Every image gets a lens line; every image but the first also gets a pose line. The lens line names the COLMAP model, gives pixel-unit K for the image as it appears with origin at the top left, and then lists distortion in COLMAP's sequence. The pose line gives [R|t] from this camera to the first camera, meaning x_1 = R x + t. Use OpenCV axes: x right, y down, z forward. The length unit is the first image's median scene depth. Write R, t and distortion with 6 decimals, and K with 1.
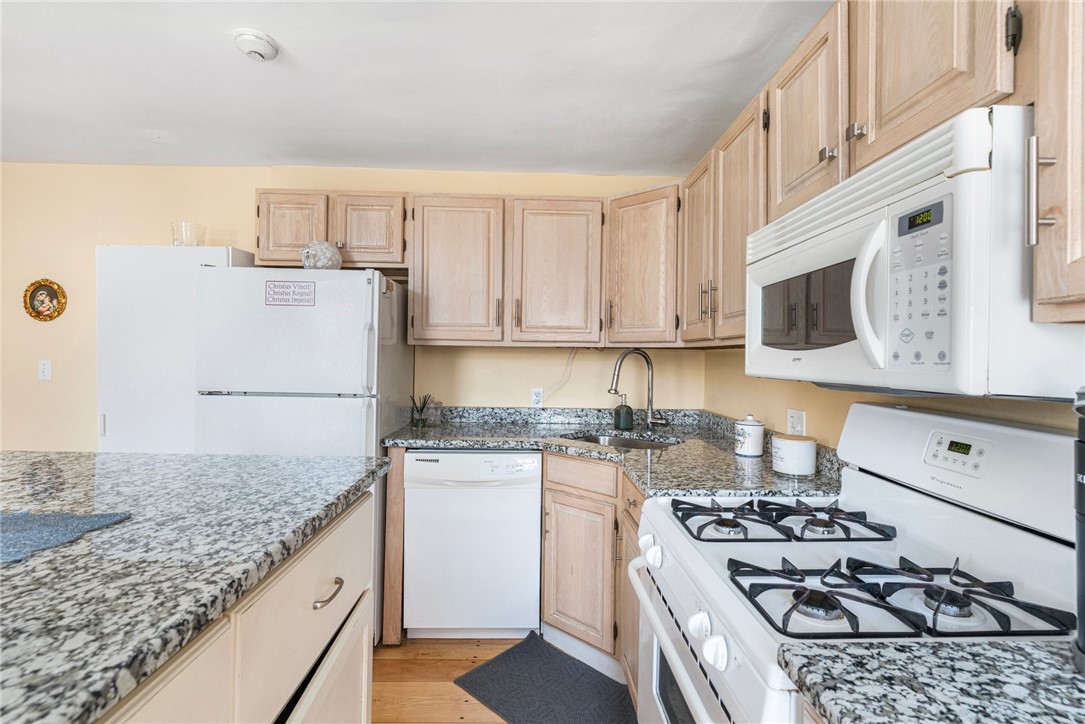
lens RADIAL K [[522.1, 0, 541.1], [0, 522.1, 357.2], [0, 0, 1]] dist [0.001504, 0.001229]
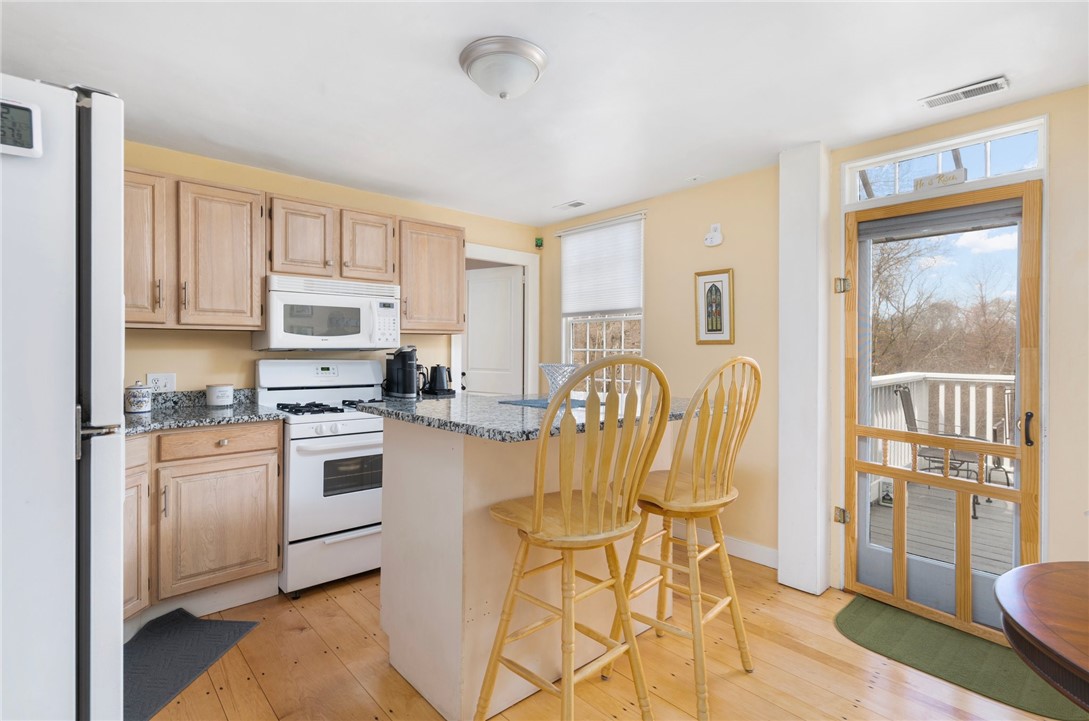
lens RADIAL K [[524.0, 0, 544.4], [0, 524.0, 353.4], [0, 0, 1]] dist [0.001504, 0.001229]
pose [[-0.653390, -0.024960, 0.756610, -1.696265], [-0.013612, 0.999682, 0.021224, 0.001223], [-0.756899, 0.003568, -0.653522, 1.479295]]
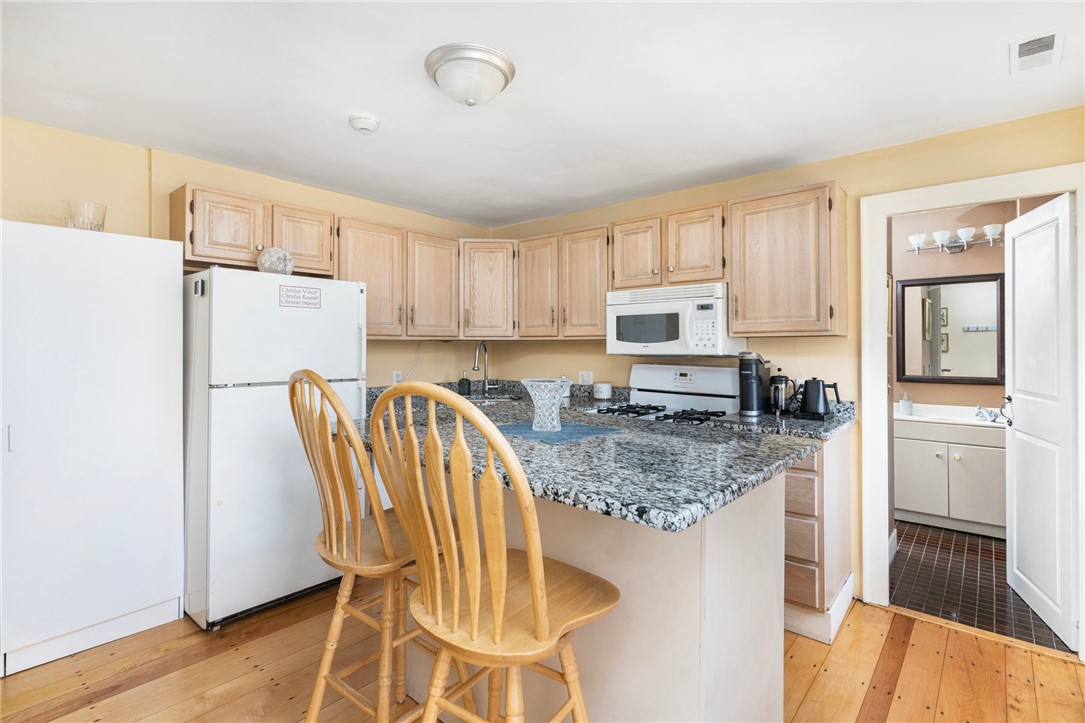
lens RADIAL K [[522.1, 0, 548.2], [0, 522.1, 351.4], [0, 0, 1]] dist [0.001504, 0.001229]
pose [[0.662924, -0.023066, 0.748331, -1.453001], [0.010653, 0.999715, 0.021377, -0.026440], [-0.748611, -0.006200, 0.662981, -0.308201]]
